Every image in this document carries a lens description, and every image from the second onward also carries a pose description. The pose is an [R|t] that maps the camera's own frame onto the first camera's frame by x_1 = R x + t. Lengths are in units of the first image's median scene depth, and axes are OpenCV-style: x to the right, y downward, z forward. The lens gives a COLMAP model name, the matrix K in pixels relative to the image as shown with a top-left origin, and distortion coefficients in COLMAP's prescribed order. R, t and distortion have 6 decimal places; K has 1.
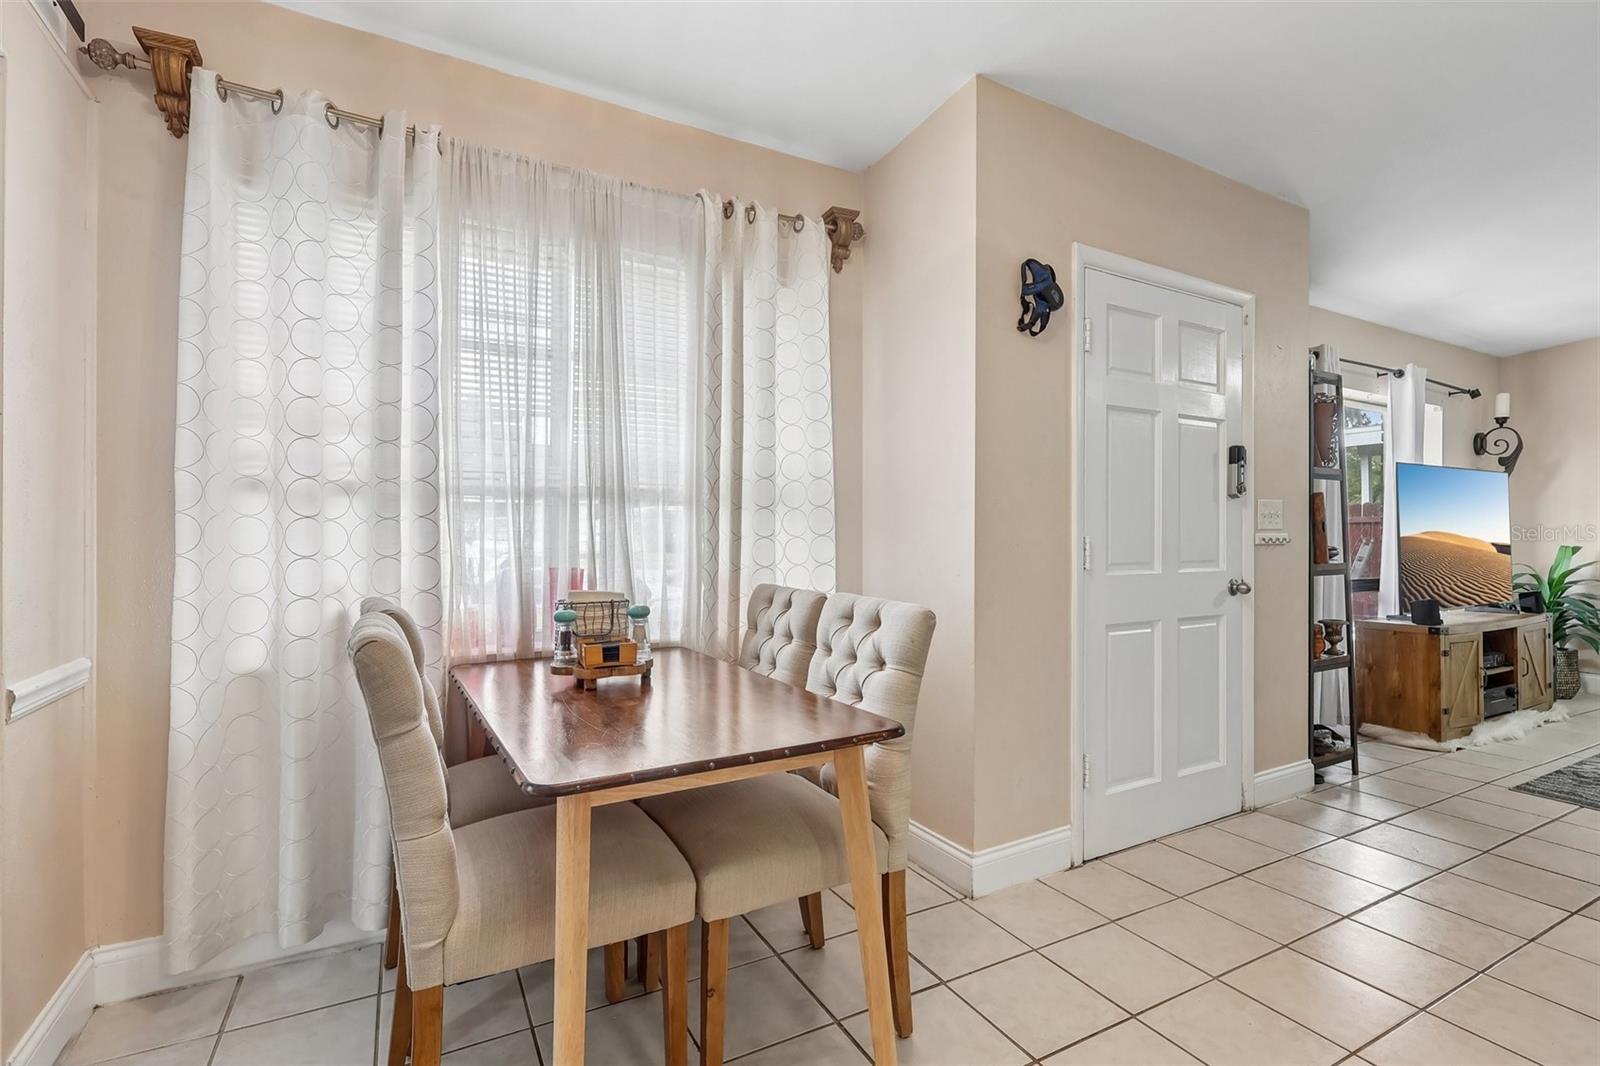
lens RADIAL K [[738.0, 0, 799.4], [0, 738.0, 532.6], [0, 0, 1]] dist [-0.001473, 0.000335]
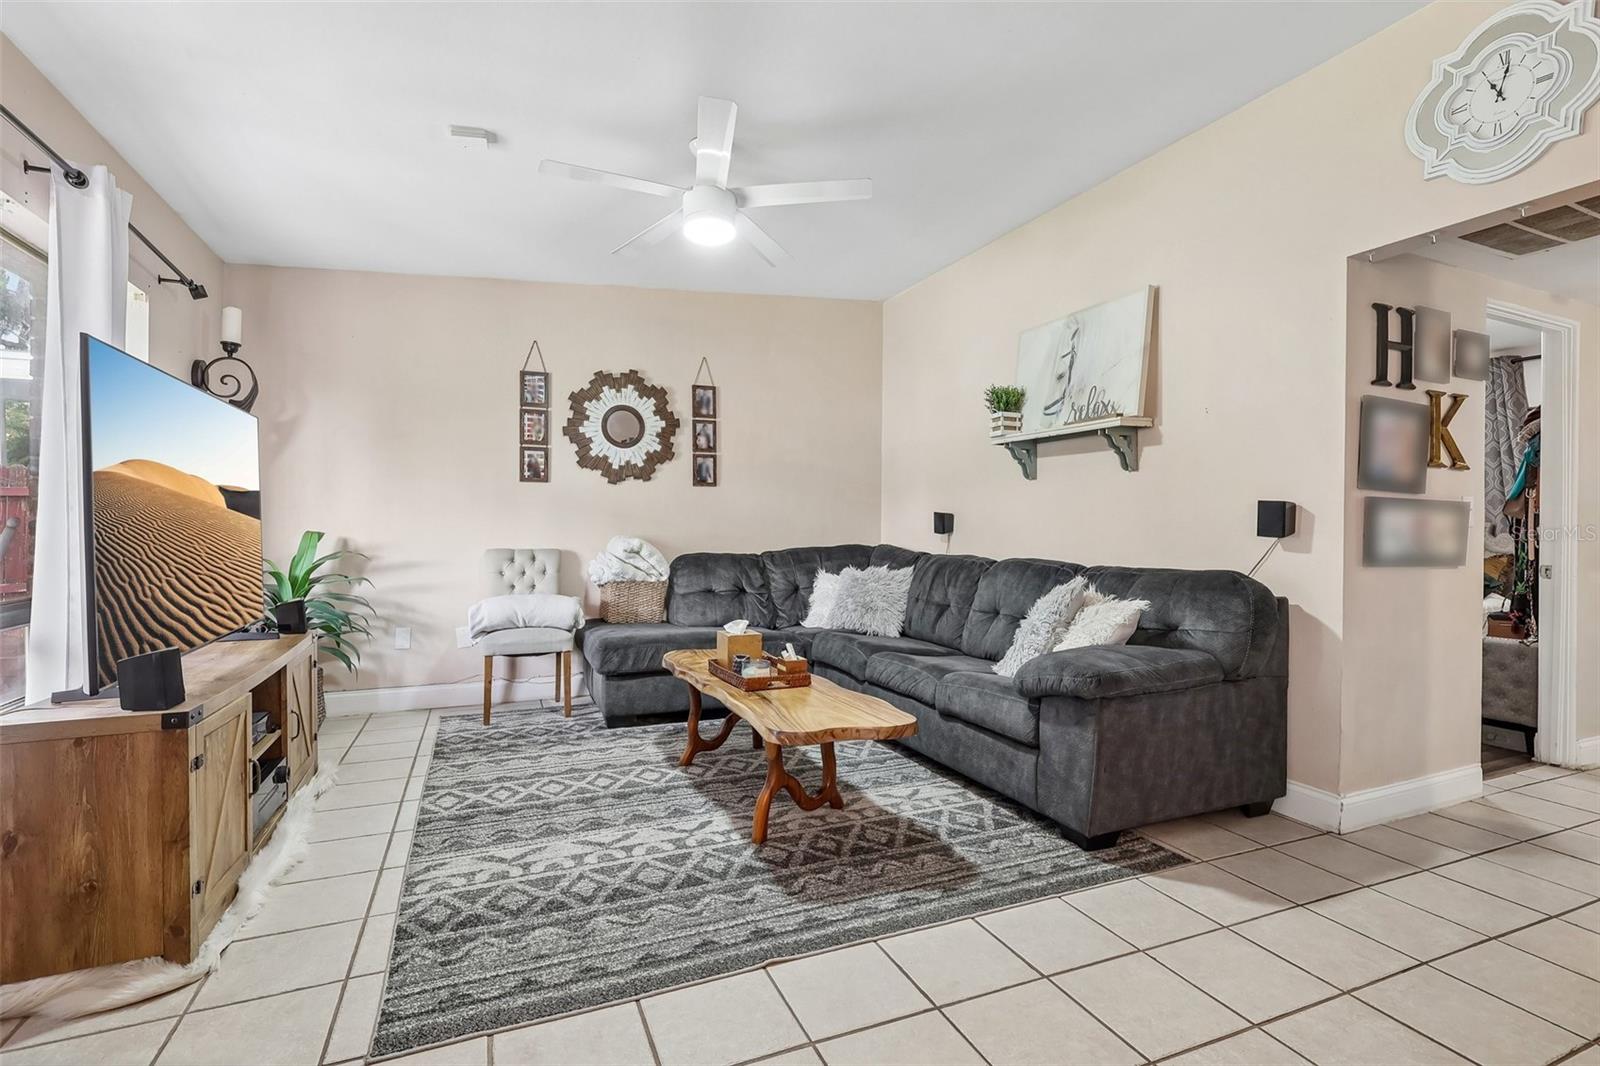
lens RADIAL K [[738.0, 0, 802.0], [0, 738.0, 536.7], [0, 0, 1]] dist [-0.001473, 0.000335]
pose [[0.085987, -0.011052, 0.996235, 0.372341], [-0.013234, 0.999838, 0.012234, 0.008742], [-0.996208, -0.014236, 0.085827, 0.484527]]
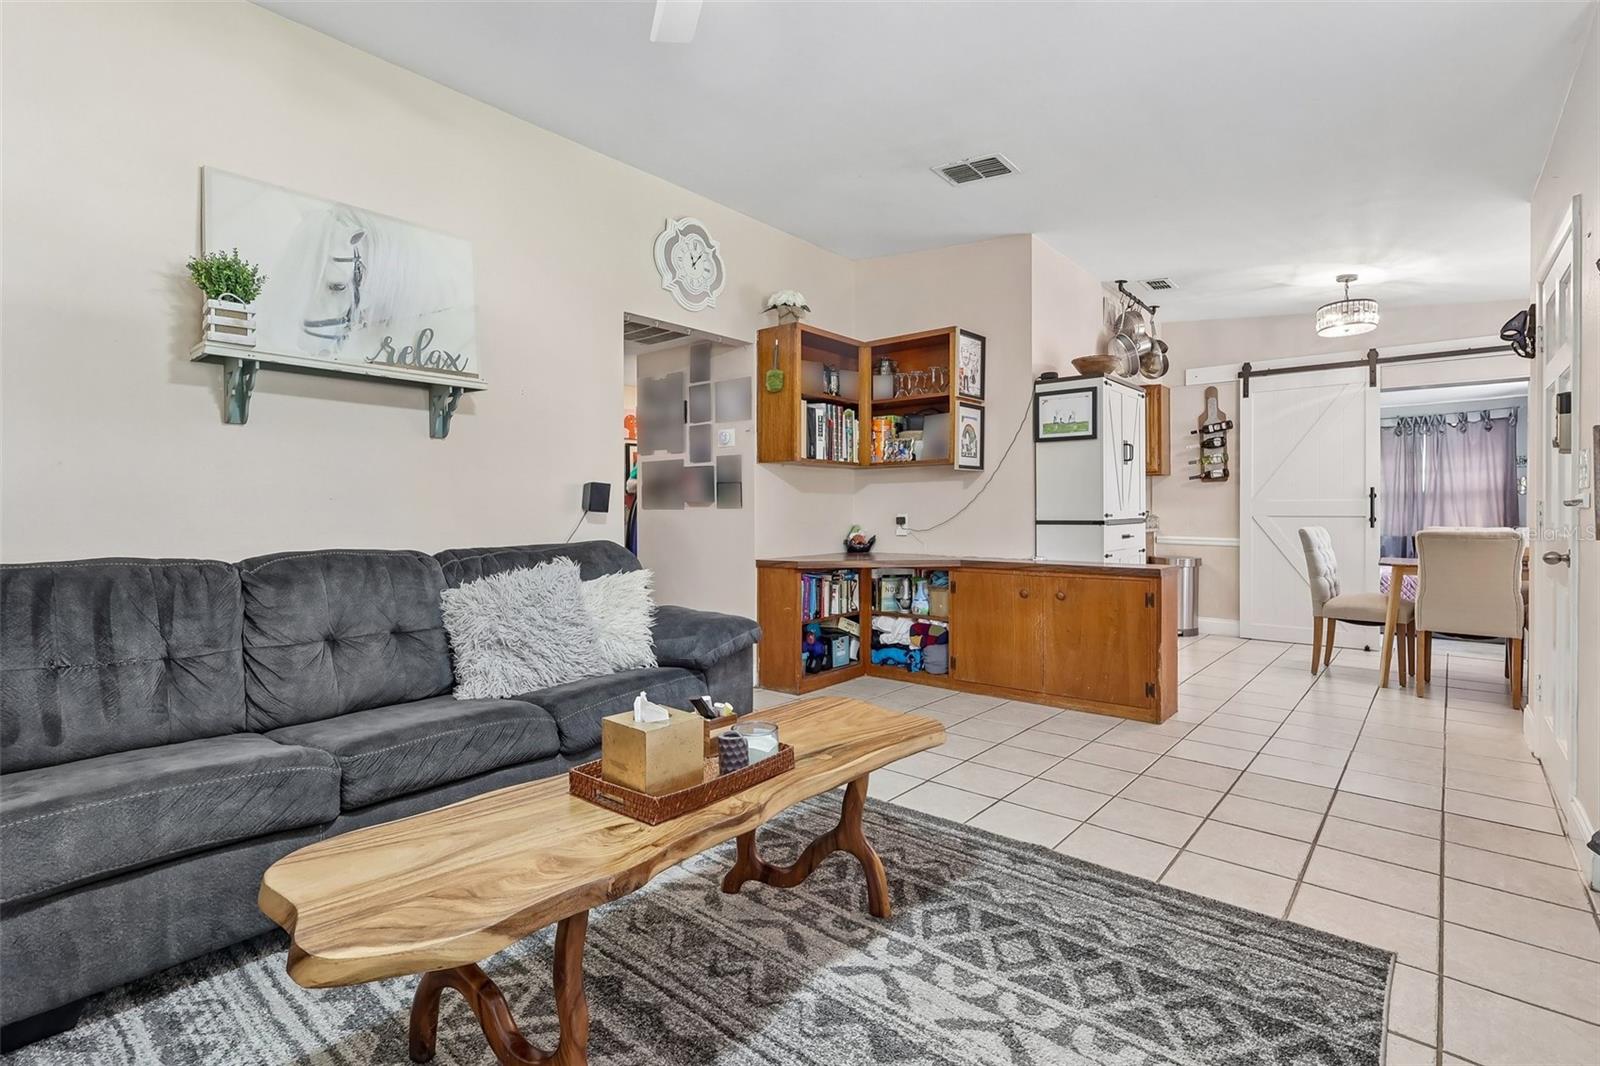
lens RADIAL K [[738.0, 0, 812.5], [0, 738.0, 505.6], [0, 0, 1]] dist [-0.001473, 0.000335]
pose [[-0.932878, -0.004375, -0.360165, 0.854881], [0.000367, 0.999914, -0.013097, 0.013104], [0.360191, -0.012350, -0.932797, 0.794786]]
